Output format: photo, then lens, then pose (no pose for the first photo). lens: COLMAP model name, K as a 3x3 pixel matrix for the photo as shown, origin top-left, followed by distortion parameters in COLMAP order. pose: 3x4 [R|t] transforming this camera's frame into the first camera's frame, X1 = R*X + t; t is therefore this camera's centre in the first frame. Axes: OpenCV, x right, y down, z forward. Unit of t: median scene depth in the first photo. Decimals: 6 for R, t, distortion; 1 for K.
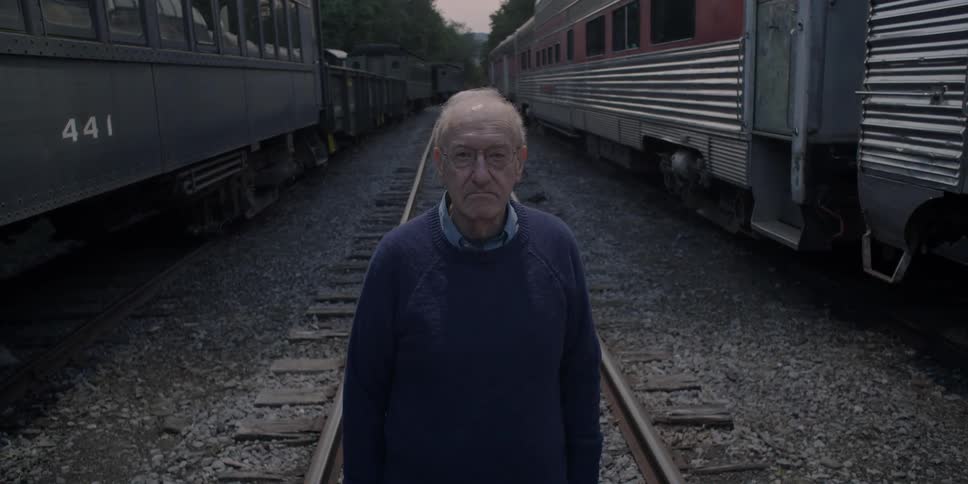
lens RADIAL K [[798.2, 0, 479.3], [0, 798.2, 219.7], [0, 0, 1]] dist [-0.002720, 0.000592]
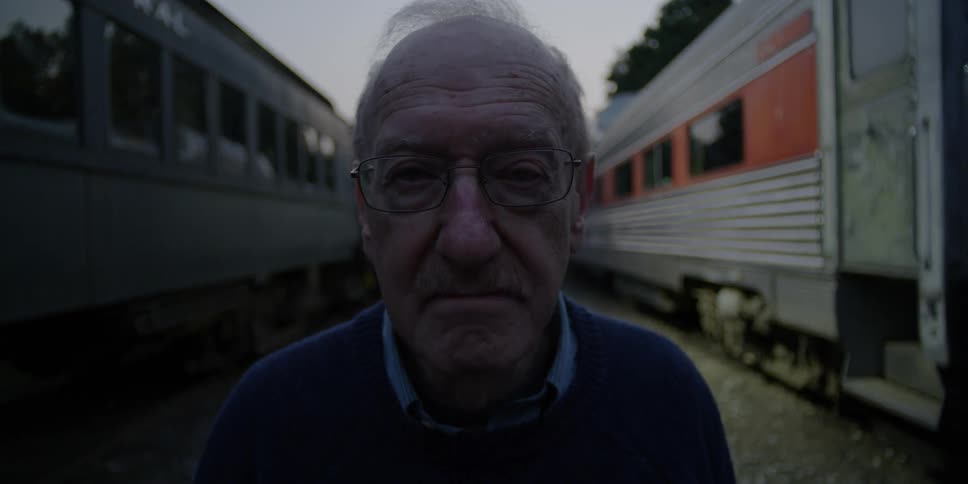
lens RADIAL K [[706.2, 0, 486.8], [0, 706.2, 196.1], [0, 0, 1]] dist [0.358882, 0.000399]
pose [[0.999406, 0.005104, -0.034073, 0.005484], [-0.012482, 0.975419, -0.220006, -0.003074], [0.032113, 0.220301, 0.974903, 0.212204]]
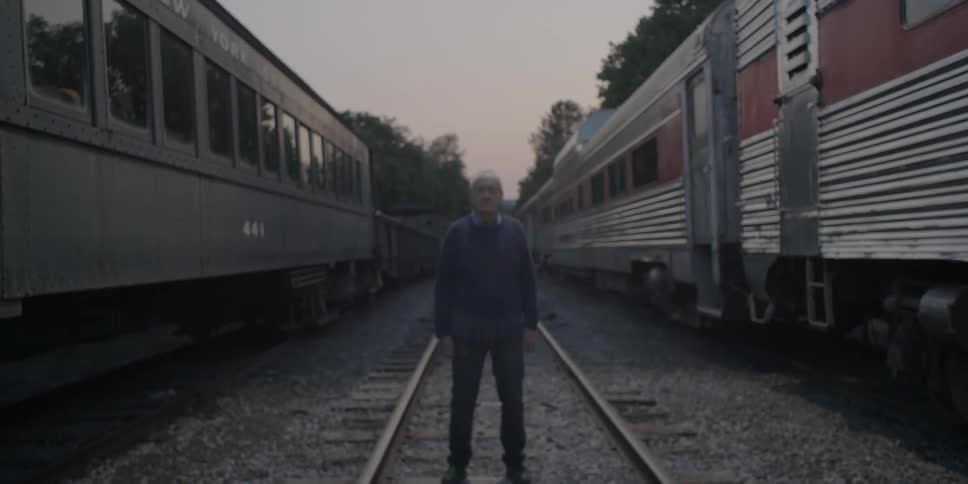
lens RADIAL K [[798.2, 0, 479.3], [0, 798.2, 219.7], [0, 0, 1]] dist [-0.002720, 0.000592]
pose [[0.999277, -0.007397, -0.037297, 0.018875], [-0.000423, 0.978670, -0.205440, 0.141502], [0.038022, 0.205307, 0.977959, -0.403652]]
